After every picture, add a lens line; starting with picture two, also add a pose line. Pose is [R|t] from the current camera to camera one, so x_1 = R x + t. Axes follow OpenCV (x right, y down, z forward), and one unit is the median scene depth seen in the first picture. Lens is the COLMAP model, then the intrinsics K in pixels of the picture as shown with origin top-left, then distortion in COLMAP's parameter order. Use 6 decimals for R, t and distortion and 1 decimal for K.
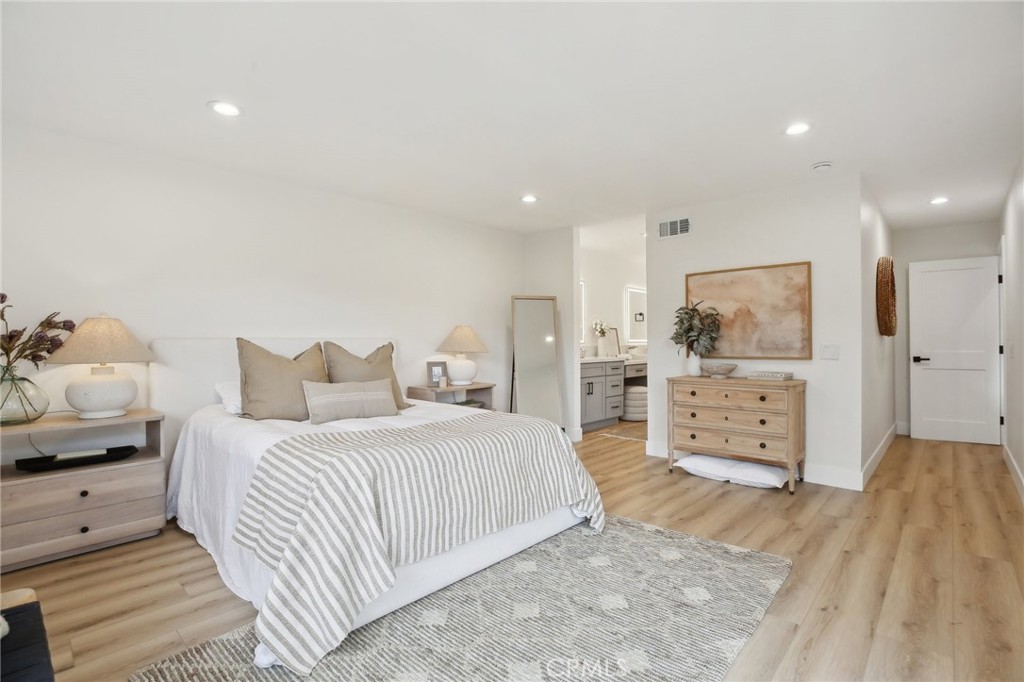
lens RADIAL K [[480.1, 0, 518.9], [0, 480.1, 341.5], [0, 0, 1]] dist [0.003525, 0.003156]
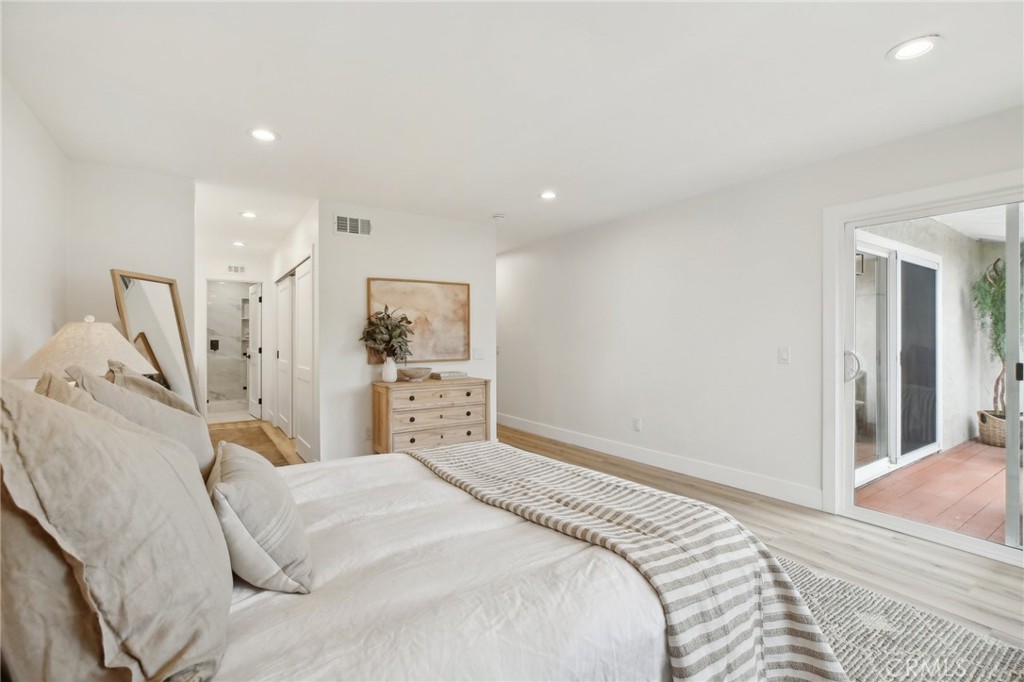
lens RADIAL K [[480.1, 0, 512.2], [0, 480.1, 340.6], [0, 0, 1]] dist [0.003525, 0.003156]
pose [[0.264387, -0.002220, 0.964414, -0.548201], [0.005664, 0.999984, 0.000749, -0.013725], [-0.964400, 0.005264, 0.264395, 0.507619]]
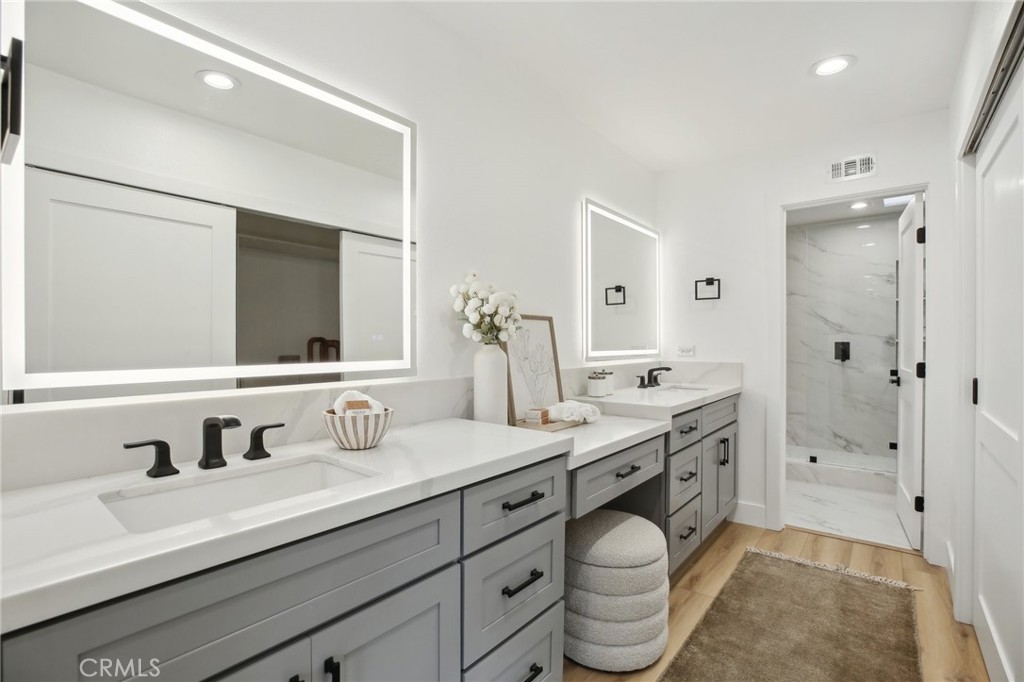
lens RADIAL K [[480.1, 0, 515.2], [0, 480.1, 343.4], [0, 0, 1]] dist [0.003525, 0.003156]
pose [[0.997871, 0.000451, 0.065215, 0.282296], [-0.000284, 0.999997, -0.002560, -0.016487], [-0.065216, 0.002536, 0.997868, 1.215483]]
